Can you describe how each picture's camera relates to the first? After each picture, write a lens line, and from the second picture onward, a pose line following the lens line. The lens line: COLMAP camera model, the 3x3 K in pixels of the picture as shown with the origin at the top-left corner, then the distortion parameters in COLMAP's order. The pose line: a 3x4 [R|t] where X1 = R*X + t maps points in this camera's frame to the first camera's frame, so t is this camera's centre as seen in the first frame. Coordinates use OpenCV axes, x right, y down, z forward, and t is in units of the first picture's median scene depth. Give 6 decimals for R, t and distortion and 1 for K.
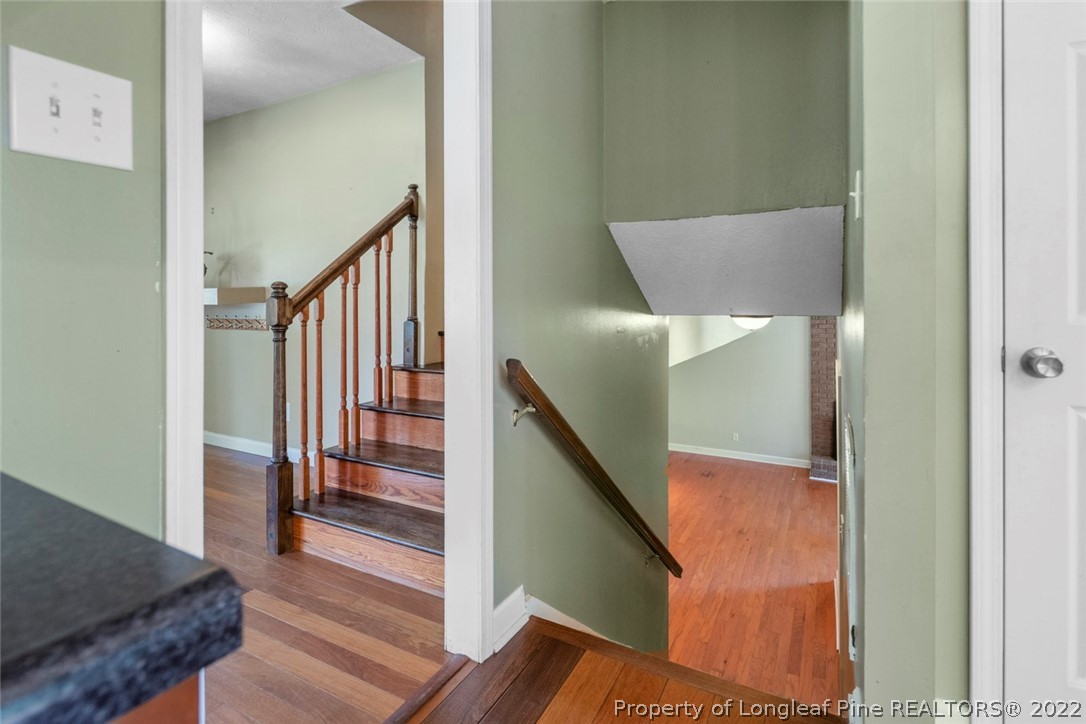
lens RADIAL K [[527.1, 0, 544.0], [0, 527.1, 300.2], [0, 0, 1]] dist [0.002507, -0.002181]
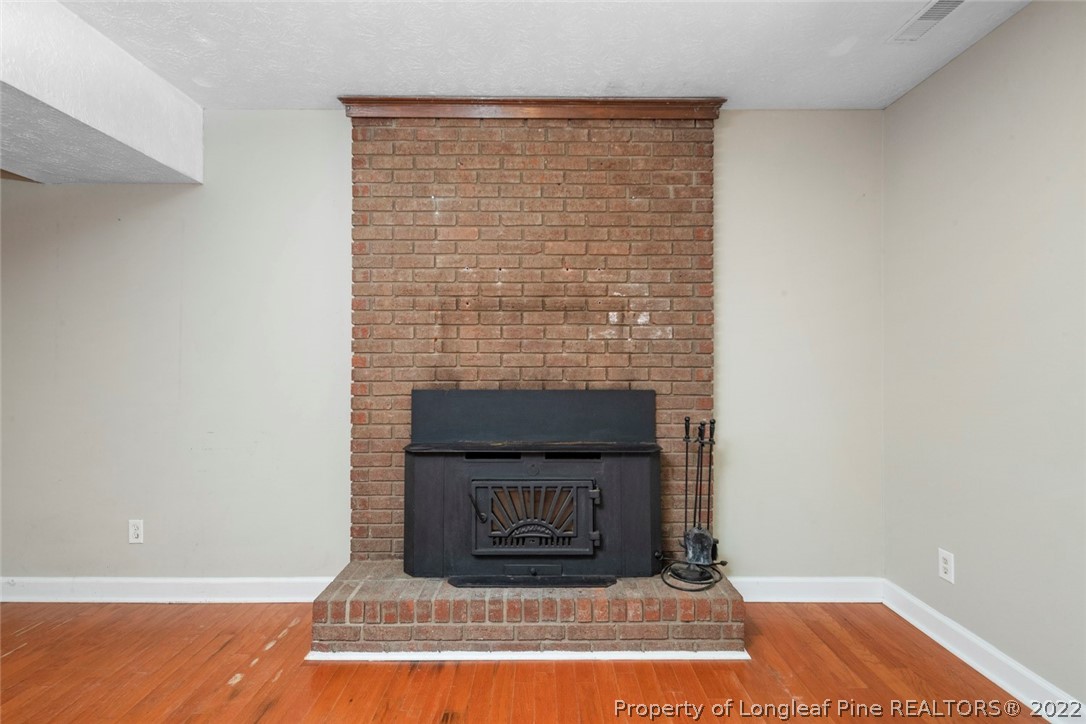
lens RADIAL K [[527.1, 0, 546.5], [0, 527.1, 357.6], [0, 0, 1]] dist [0.002507, -0.002181]
pose [[0.873436, 0.007041, 0.486887, 0.612407], [-0.006259, 0.999975, -0.003234, 0.228407], [-0.486898, -0.000223, 0.873459, 0.889622]]
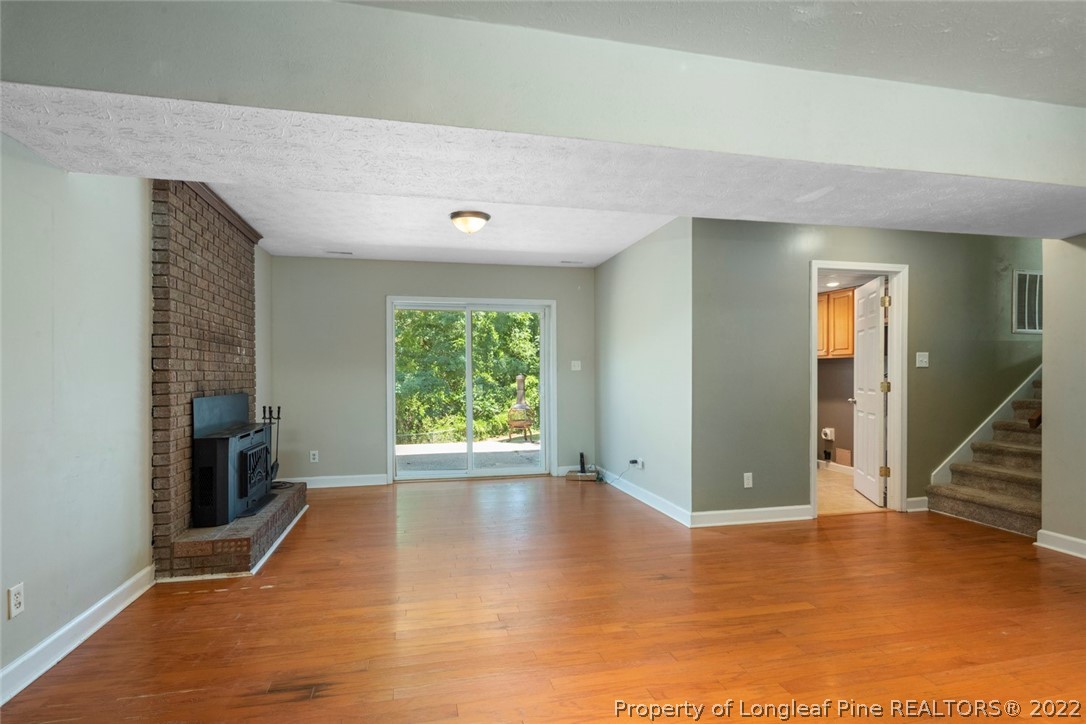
lens RADIAL K [[527.1, 0, 529.1], [0, 527.1, 380.2], [0, 0, 1]] dist [0.002507, -0.002181]
pose [[-0.658574, 0.001589, 0.752515, 0.060100], [0.004388, 0.999989, 0.001729, 0.235003], [-0.752504, 0.004440, -0.658573, 1.421448]]
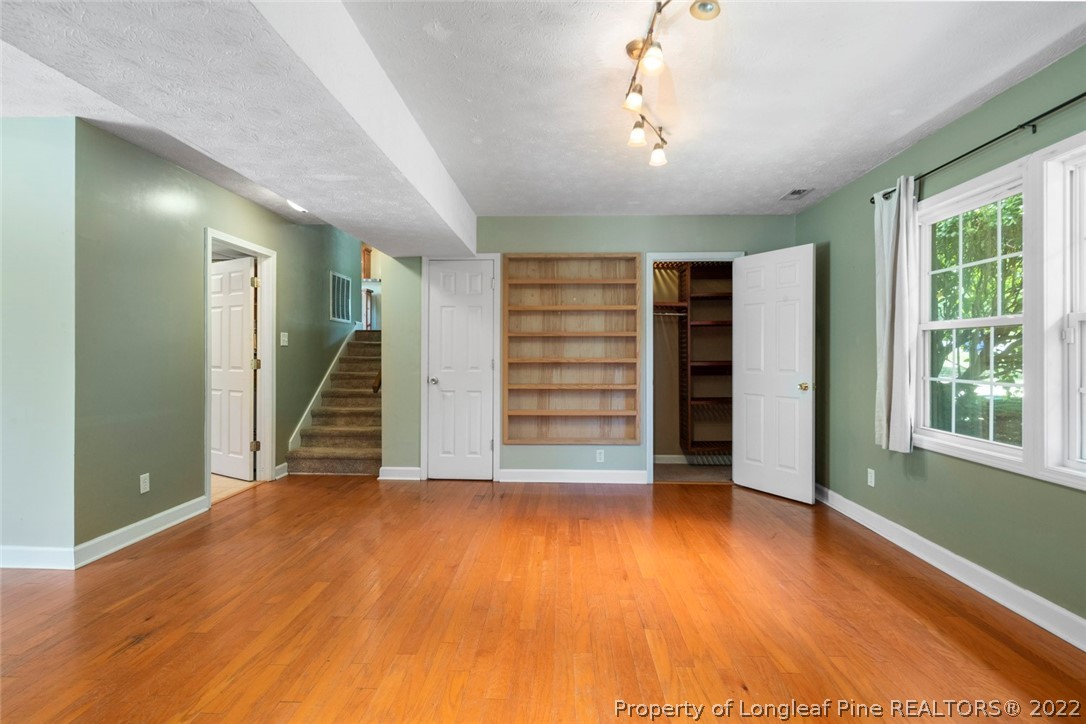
lens RADIAL K [[527.1, 0, 543.7], [0, 527.1, 353.3], [0, 0, 1]] dist [0.002507, -0.002181]
pose [[-0.894584, -0.000303, -0.446900, 0.278281], [0.000589, 0.999998, -0.001857, 0.233247], [0.446899, -0.001925, -0.894582, 1.434113]]
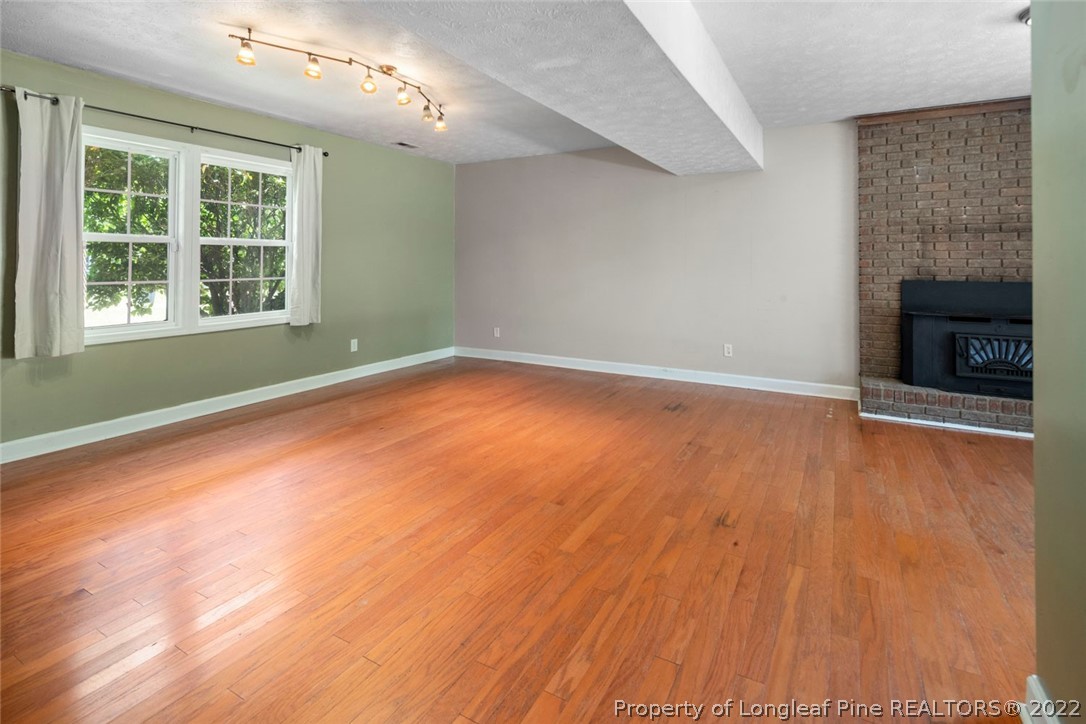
lens RADIAL K [[527.1, 0, 539.7], [0, 527.1, 252.7], [0, 0, 1]] dist [0.002507, -0.002181]
pose [[0.999724, 0.006067, -0.022676, 0.233585], [-0.006370, 0.999891, -0.013316, 0.228301], [0.022593, 0.013457, 0.999654, 0.566222]]
